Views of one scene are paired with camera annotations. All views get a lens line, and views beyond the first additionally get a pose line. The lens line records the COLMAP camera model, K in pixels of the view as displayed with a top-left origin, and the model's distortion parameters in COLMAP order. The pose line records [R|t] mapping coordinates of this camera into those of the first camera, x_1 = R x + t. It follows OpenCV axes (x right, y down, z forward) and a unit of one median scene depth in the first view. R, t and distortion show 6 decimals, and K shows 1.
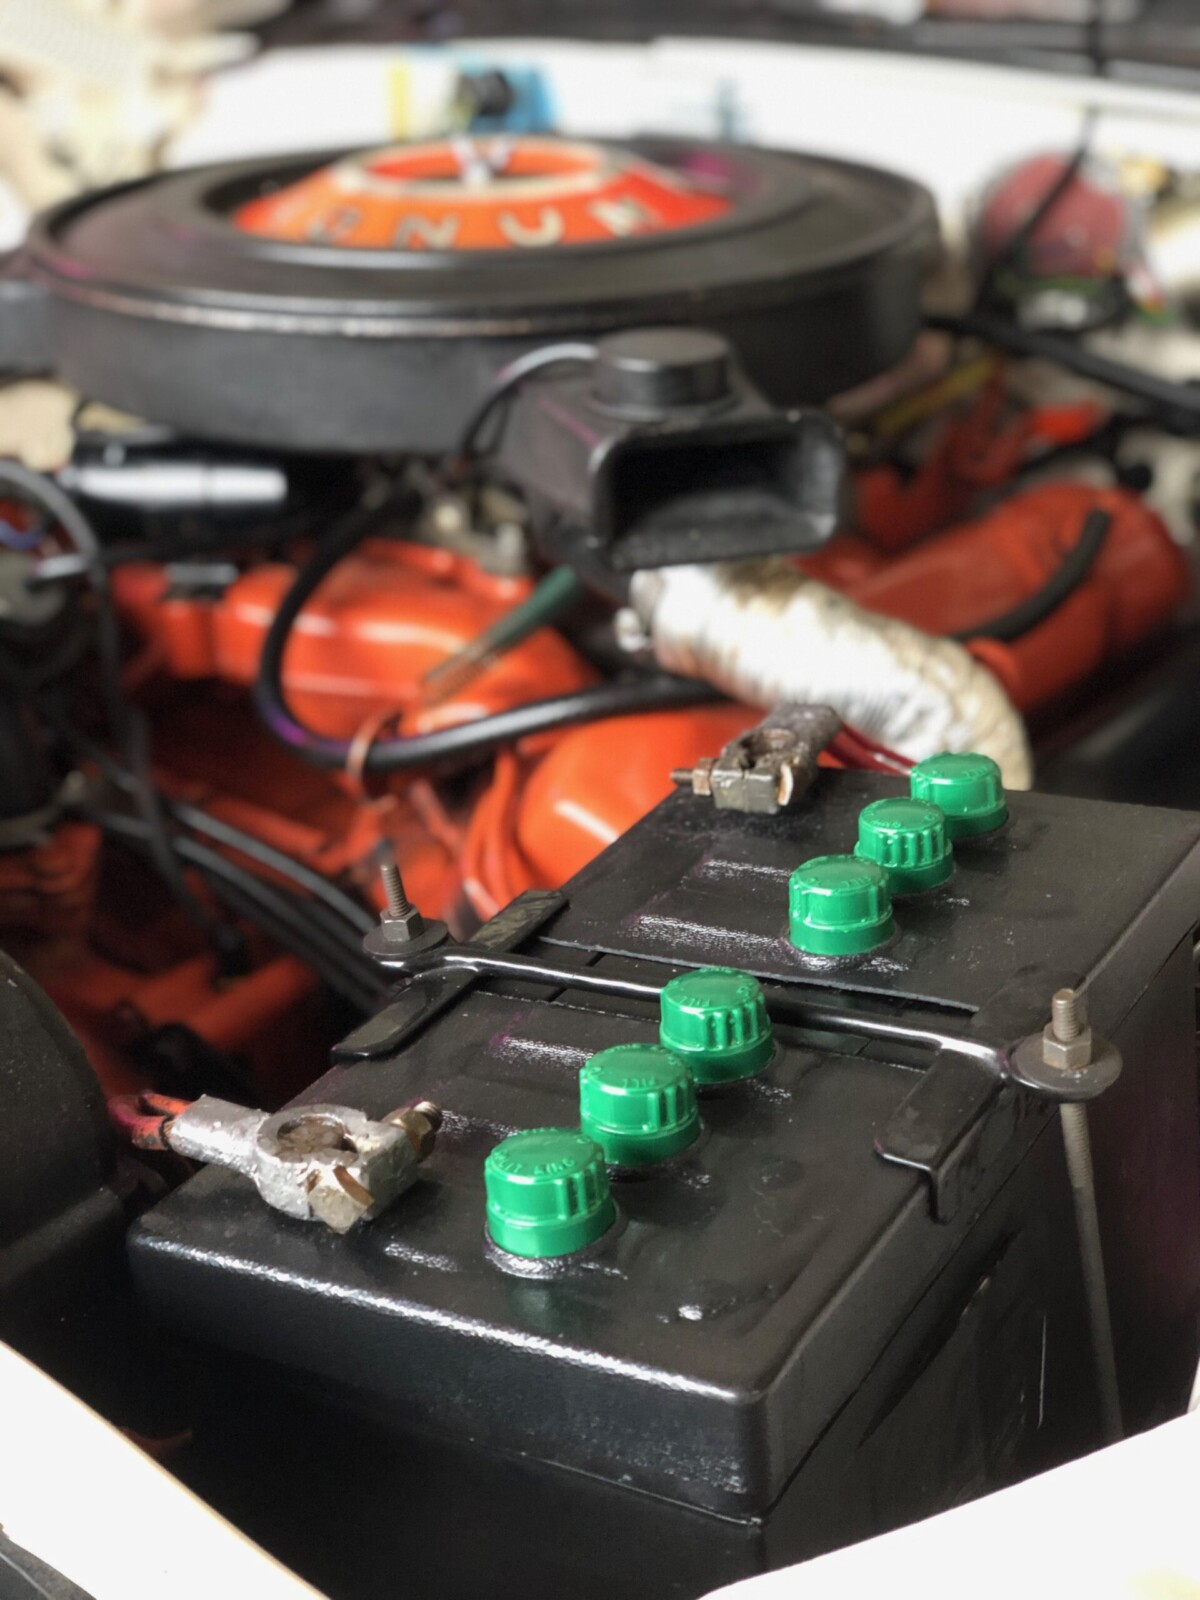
lens RADIAL K [[2378.2, 0, 599.2], [0, 2378.2, 732.7], [0, 0, 1]] dist [0.149181, 0.009941]
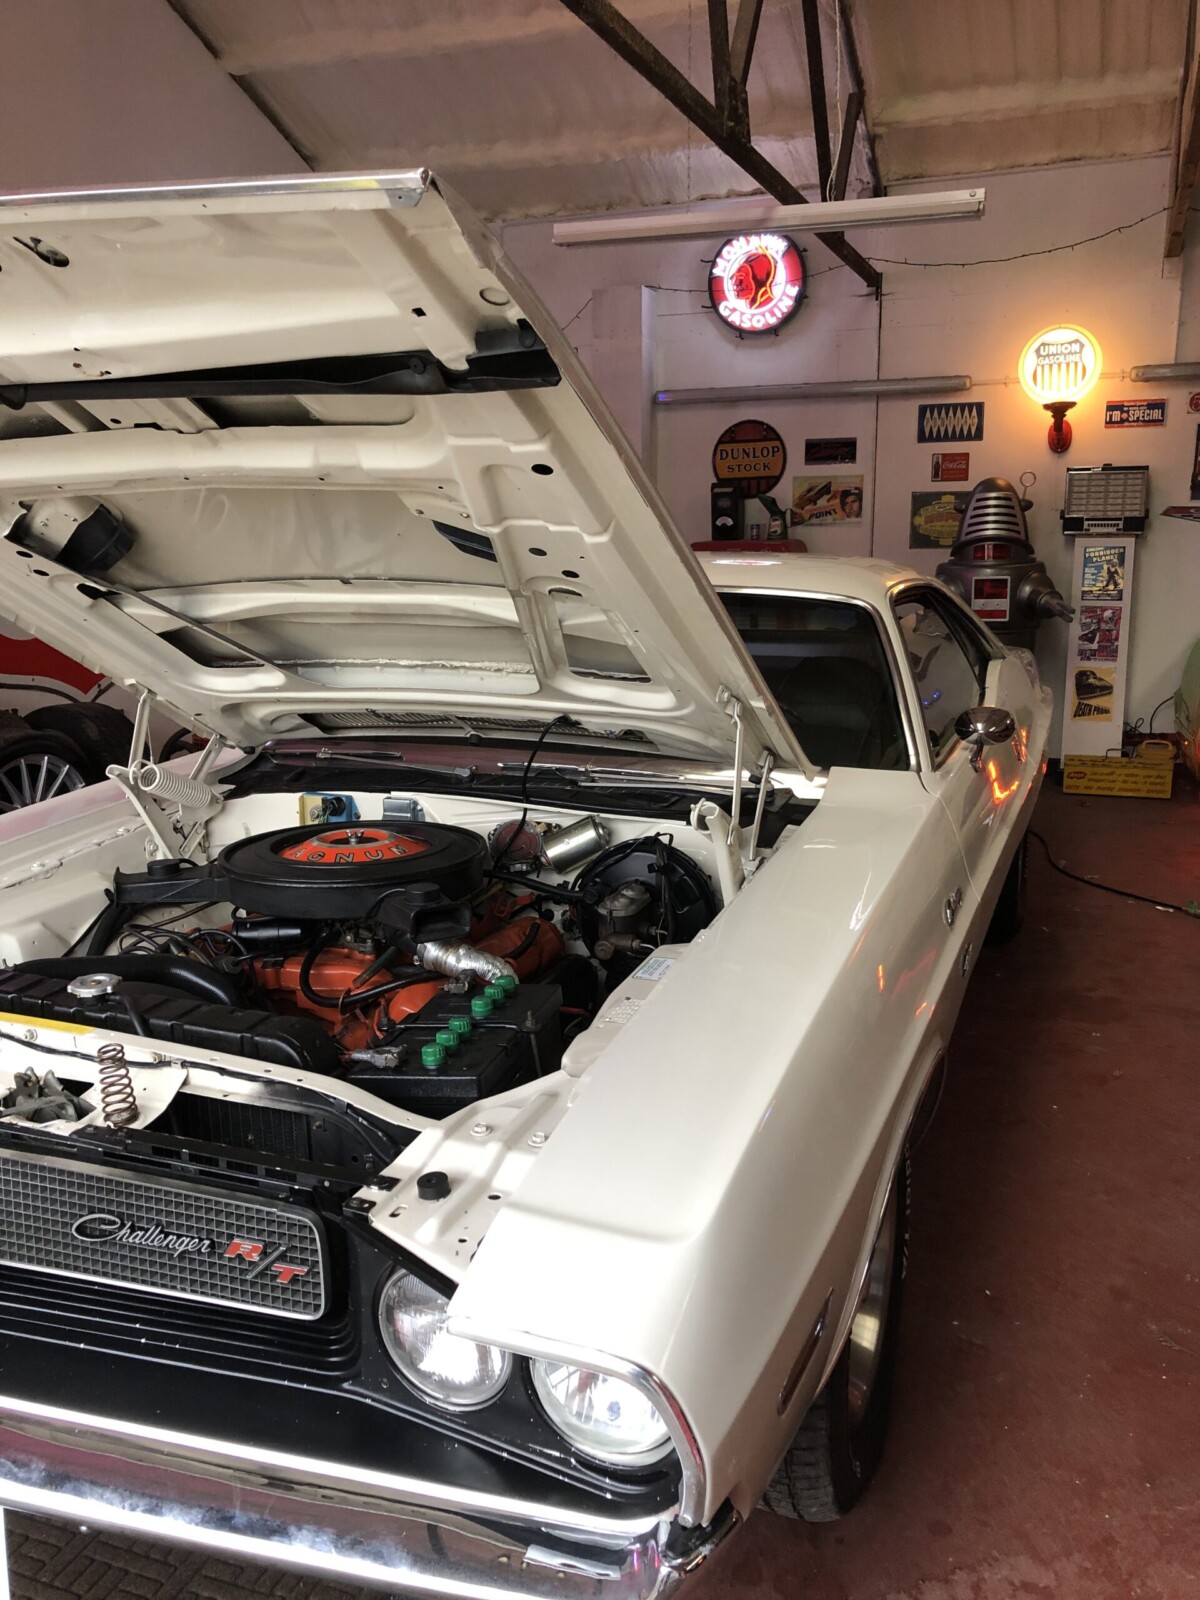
lens RADIAL K [[1316.6, 0, 600.0], [0, 1316.6, 800.0], [0, 0, 1]] dist [0.009404, 0.007937]
pose [[0.969597, -0.039678, 0.241468, -0.193026], [0.088076, 0.977221, -0.193087, 0.133828], [-0.228306, 0.208484, 0.951005, -1.085430]]
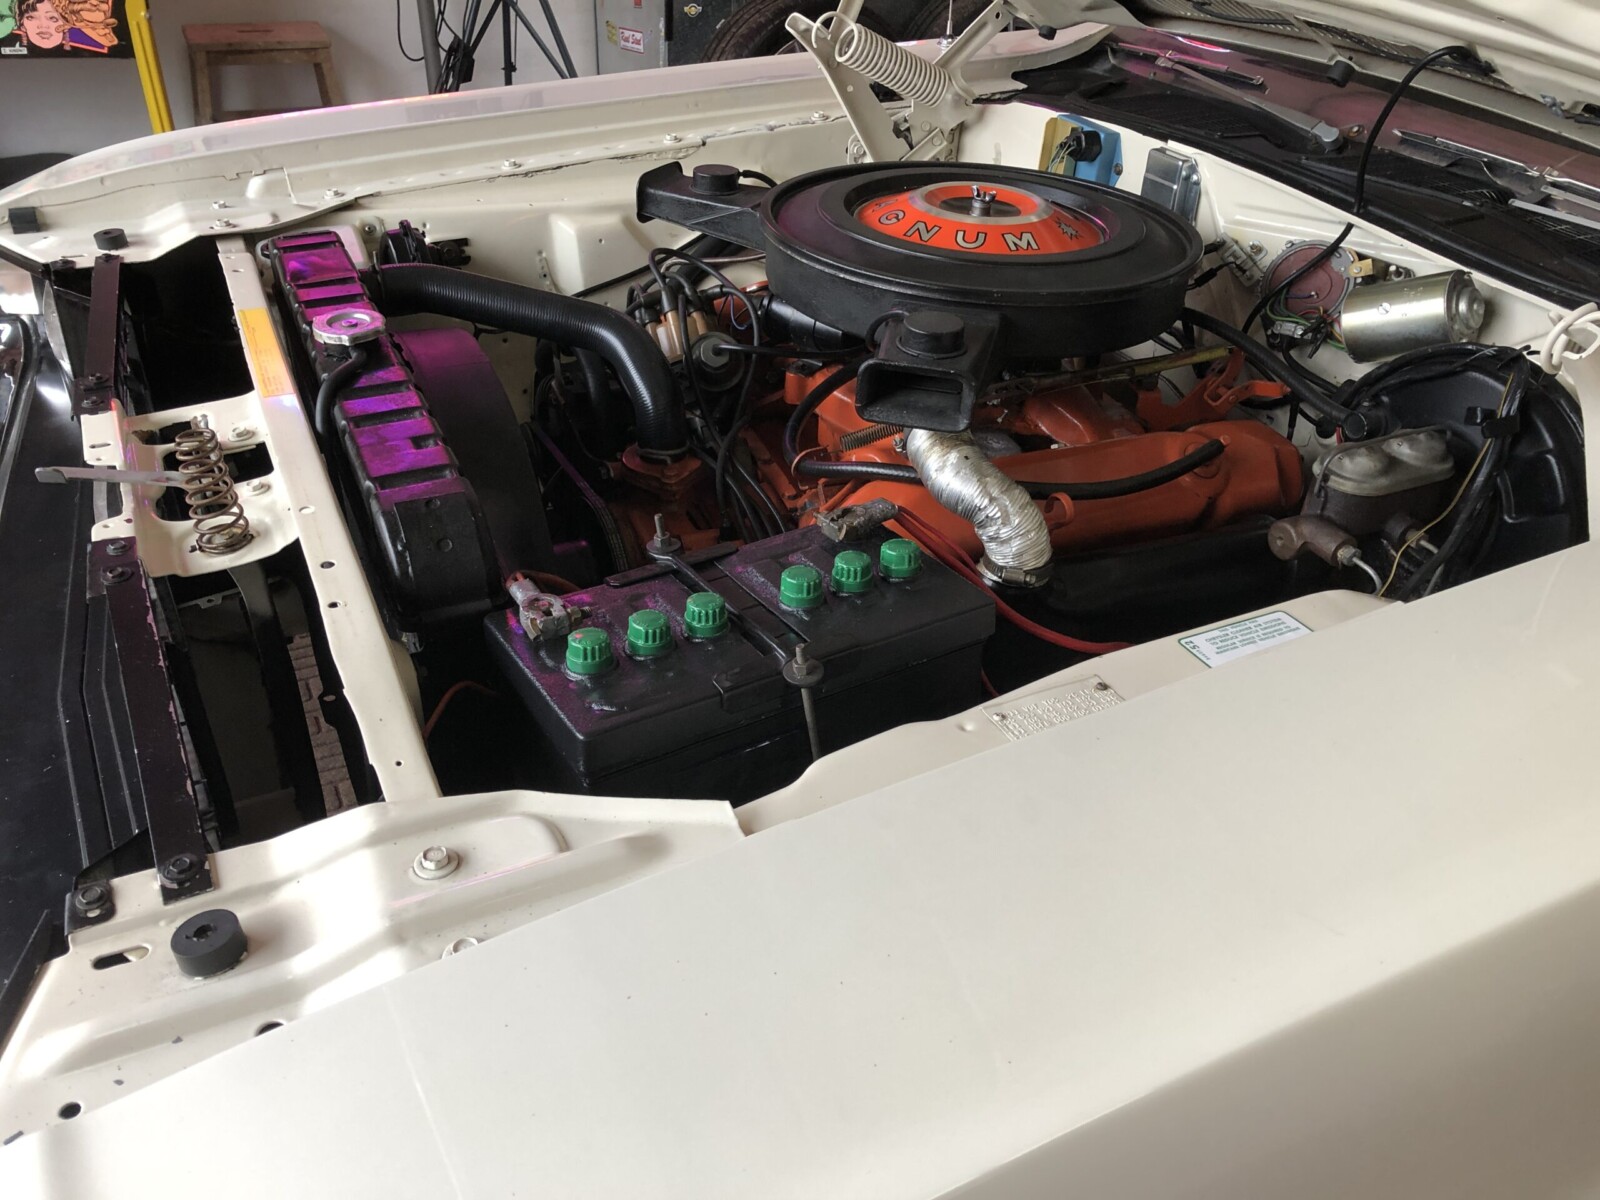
lens RADIAL K [[1316.6, 0, 800.0], [0, 1316.6, 600.0], [0, 0, 1]] dist [0.009404, 0.007937]
pose [[0.874820, 0.310784, -0.371623, 0.407111], [-0.246993, 0.946047, 0.209735, -0.131792], [0.416756, -0.091692, 0.904382, -0.135197]]
